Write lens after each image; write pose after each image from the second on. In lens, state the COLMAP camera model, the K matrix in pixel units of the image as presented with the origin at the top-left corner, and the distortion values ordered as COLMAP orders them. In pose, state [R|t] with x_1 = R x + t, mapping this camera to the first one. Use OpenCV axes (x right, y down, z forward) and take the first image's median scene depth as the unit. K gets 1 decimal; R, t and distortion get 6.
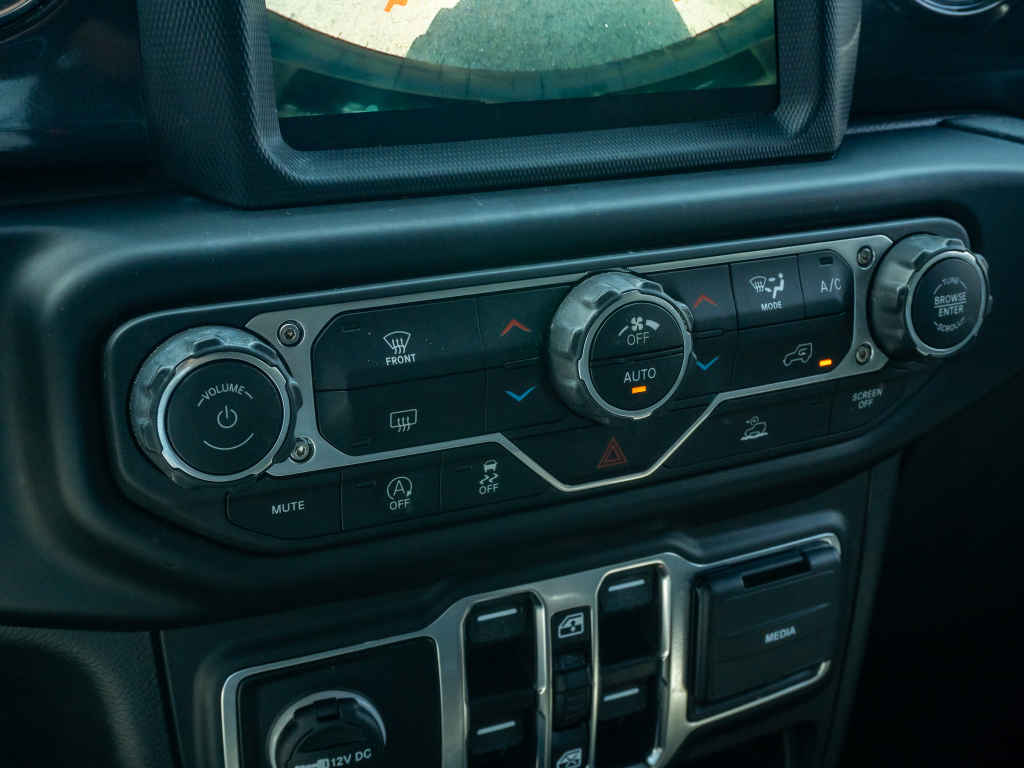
lens RADIAL K [[1341.6, 0, 504.8], [0, 1341.6, 392.5], [0, 0, 1]] dist [-0.001052, 0.000000]
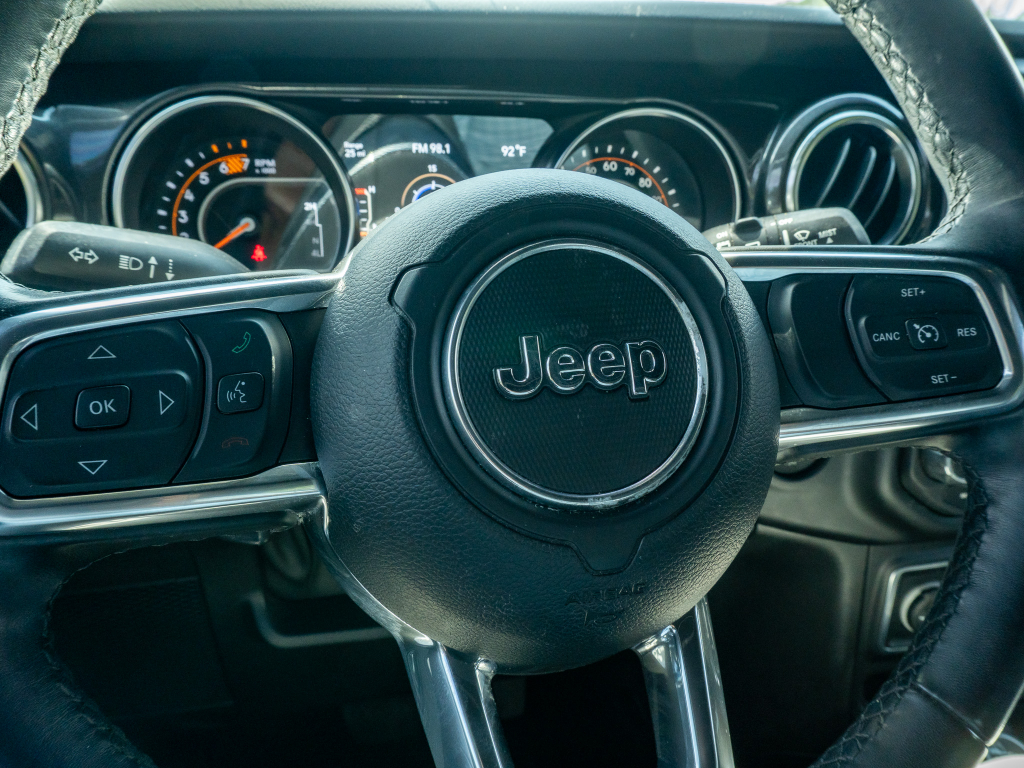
lens RADIAL K [[771.5, 0, 514.3], [0, 771.5, 385.2], [0, 0, 1]] dist [-0.021763, -0.002733]
pose [[0.982441, 0.075155, -0.170766, -0.574625], [-0.078204, 0.996875, -0.011193, -0.016504], [0.169392, 0.024351, 0.985248, -0.264683]]
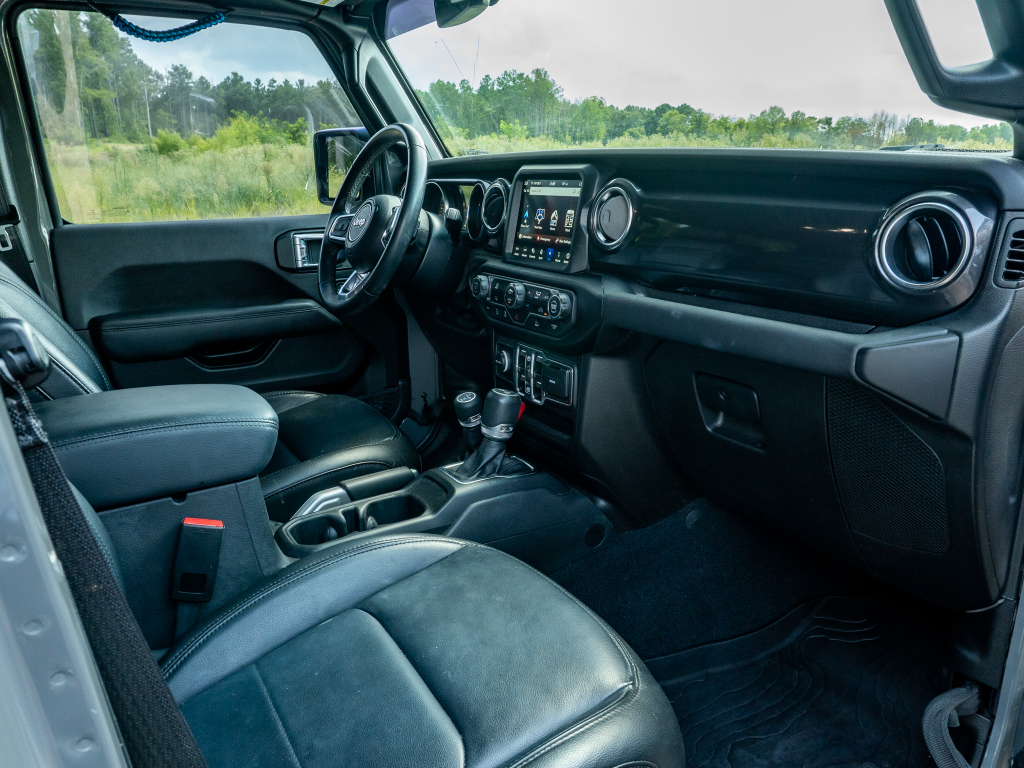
lens RADIAL K [[771.5, 0, 529.9], [0, 771.5, 378.9], [0, 0, 1]] dist [-0.021763, -0.002733]
pose [[0.118123, 0.247735, -0.961600, 2.924295], [-0.347772, 0.917369, 0.193619, -0.322341], [0.930108, 0.311547, 0.194517, 0.496668]]
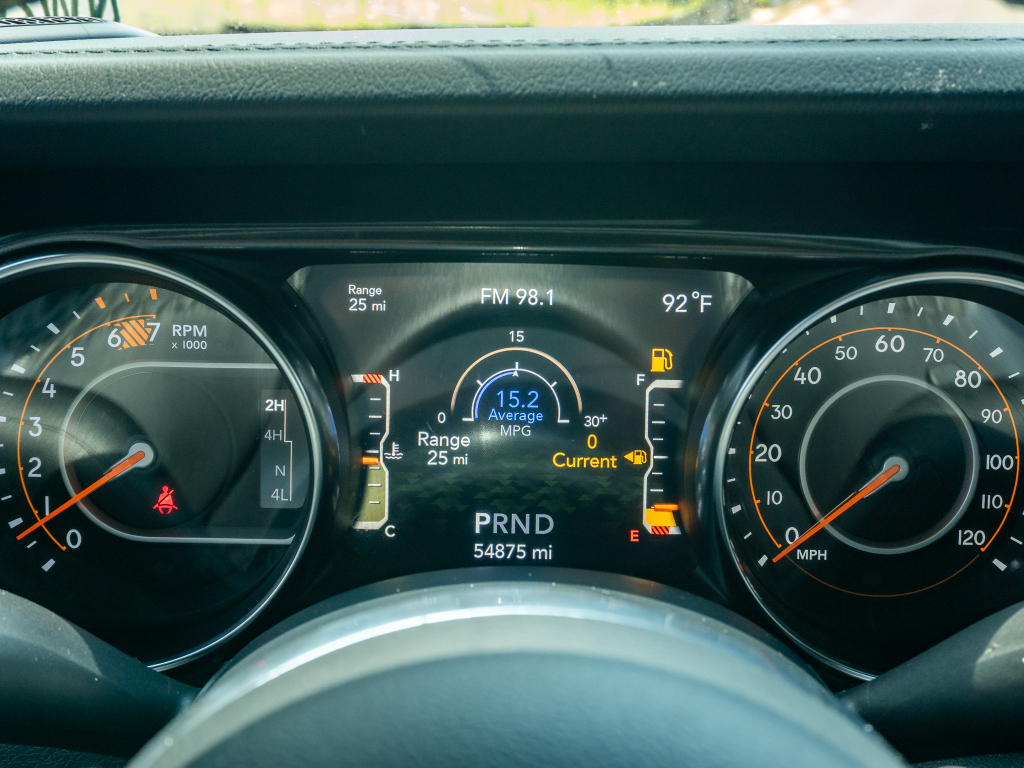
lens RADIAL K [[1341.6, 0, 511.6], [0, 1341.6, 390.0], [0, 0, 1]] dist [-0.001052, 0.000000]
pose [[0.905195, 0.139197, -0.401555, -0.516363], [-0.157012, 0.987528, -0.011620, -0.264054], [0.394930, 0.073567, 0.915761, -0.096681]]
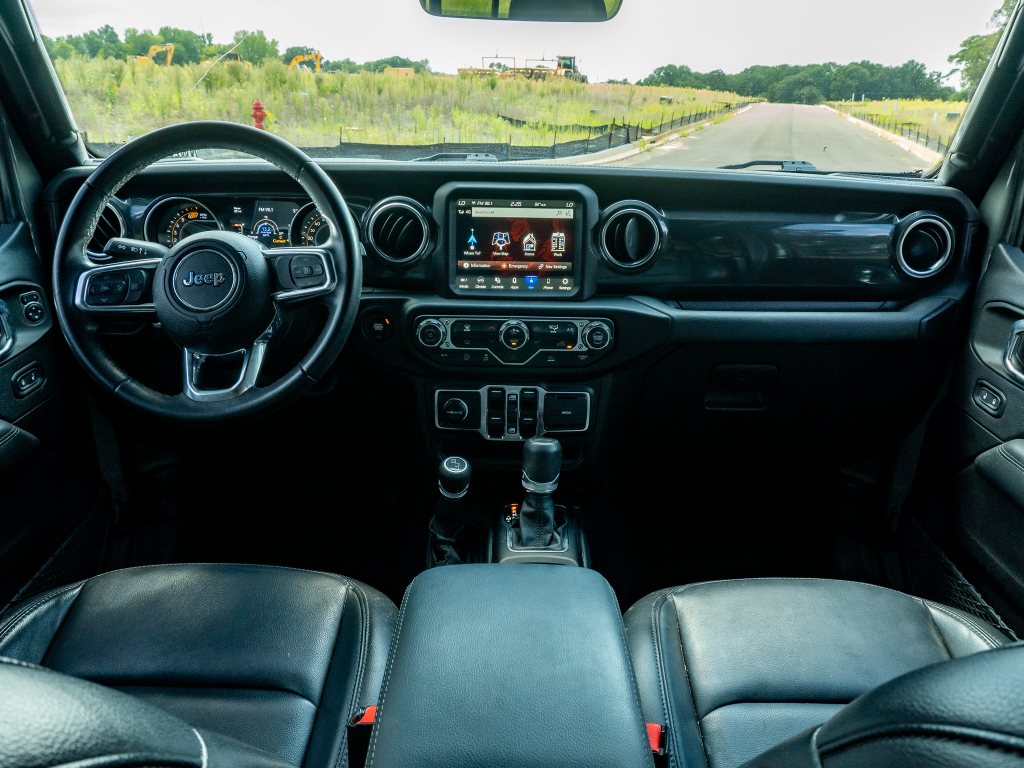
lens RADIAL K [[771.5, 0, 520.2], [0, 771.5, 383.4], [0, 0, 1]] dist [-0.021763, -0.002733]
pose [[0.904988, 0.159646, -0.394347, 1.129825], [-0.162023, 0.986404, 0.027505, 0.054240], [0.393376, 0.039002, 0.918550, -1.422611]]
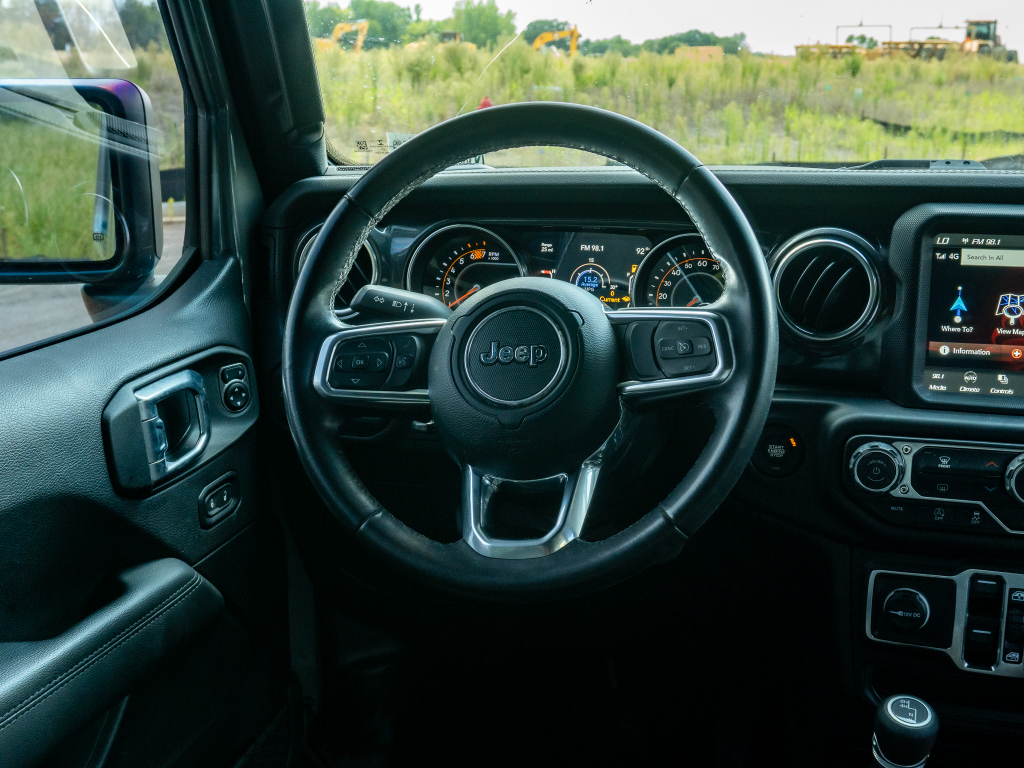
lens RADIAL K [[1275.2, 0, 516.3], [0, 1275.2, 387.9], [0, 0, 1]] dist [-0.008670, 0.000000]
pose [[0.750522, 0.145748, -0.644573, 0.829459], [-0.226836, 0.972933, -0.044127, 0.120449], [0.620694, 0.179331, 0.763269, -1.443327]]
